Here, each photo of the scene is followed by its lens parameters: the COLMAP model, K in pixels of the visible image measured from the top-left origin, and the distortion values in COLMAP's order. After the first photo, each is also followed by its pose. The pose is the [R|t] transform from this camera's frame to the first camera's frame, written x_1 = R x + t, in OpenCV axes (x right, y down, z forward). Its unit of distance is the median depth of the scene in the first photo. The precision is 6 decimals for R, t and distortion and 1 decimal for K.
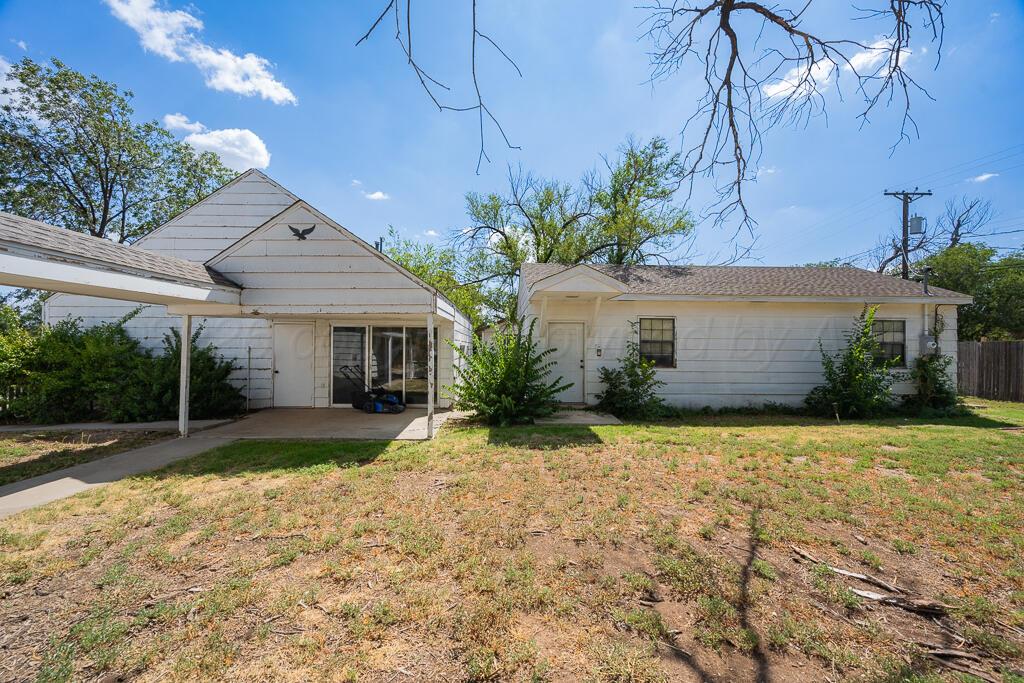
lens RADIAL K [[406.2, 0, 508.3], [0, 406.2, 346.7], [0, 0, 1]] dist [0.001080, -0.000629]
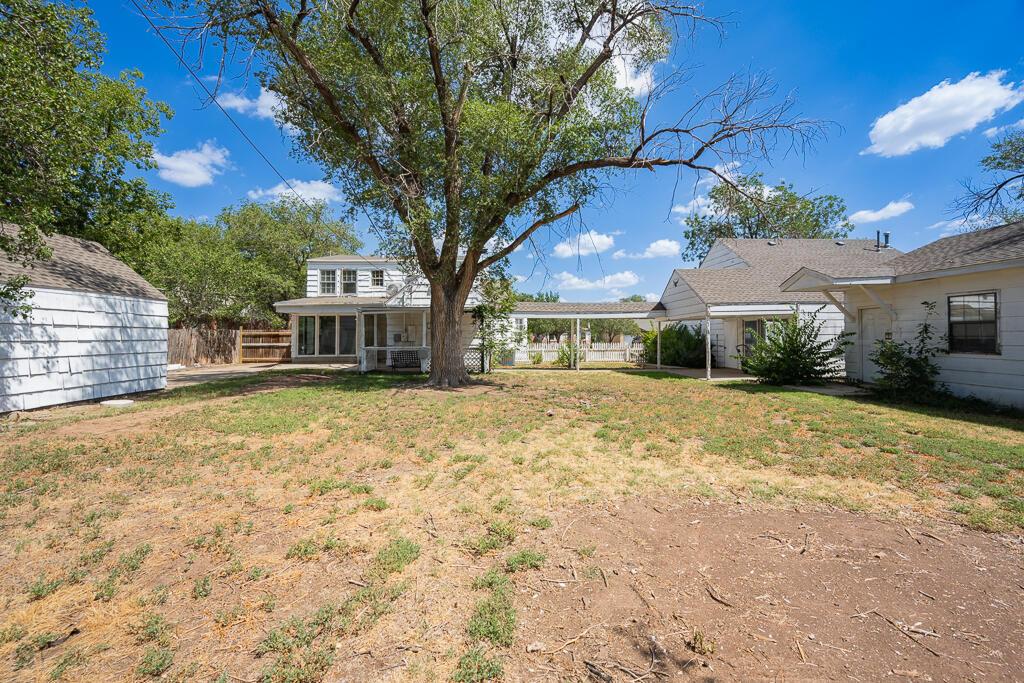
lens RADIAL K [[406.2, 0, 508.4], [0, 406.2, 327.0], [0, 0, 1]] dist [0.001080, -0.000629]
pose [[-0.006133, -0.030821, -0.999506, 1.210910], [0.003326, 0.999519, -0.030842, 0.019844], [0.999976, -0.003513, -0.006027, 0.047629]]
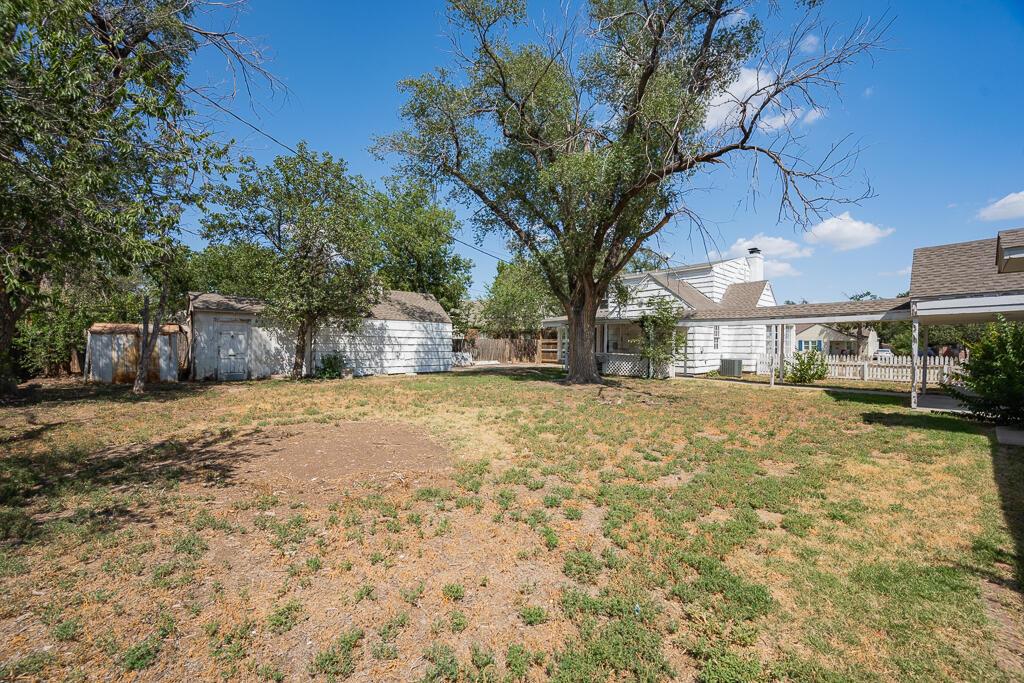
lens RADIAL K [[406.2, 0, 520.0], [0, 406.2, 348.3], [0, 0, 1]] dist [0.001080, -0.000629]
pose [[-0.766956, -0.007495, -0.641656, 1.144683], [-0.012332, 0.999919, 0.003060, 0.024824], [0.641581, 0.010259, -0.766987, 0.829556]]
